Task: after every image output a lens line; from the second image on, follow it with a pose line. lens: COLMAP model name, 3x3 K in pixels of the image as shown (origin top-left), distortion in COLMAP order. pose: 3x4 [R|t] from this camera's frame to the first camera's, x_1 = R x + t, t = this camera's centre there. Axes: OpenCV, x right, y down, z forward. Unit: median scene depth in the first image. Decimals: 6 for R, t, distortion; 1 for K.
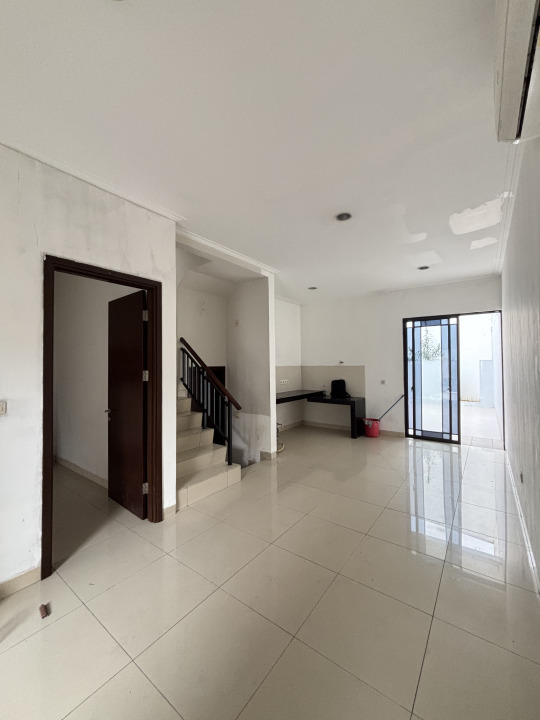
lens RADIAL K [[291.5, 0, 269.3], [0, 291.5, 361.4], [0, 0, 1]] dist [0.001039, 0.000192]
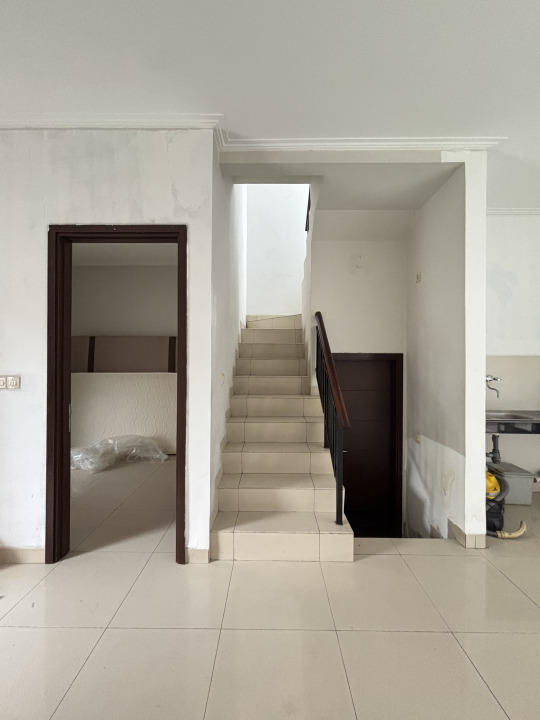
lens RADIAL K [[291.5, 0, 269.3], [0, 291.5, 361.4], [0, 0, 1]] dist [0.001039, 0.000192]
pose [[0.591533, 0.015874, -0.806124, 0.194618], [-0.002608, 0.999839, 0.017775, 0.026168], [0.806276, -0.008412, 0.591479, 0.461039]]
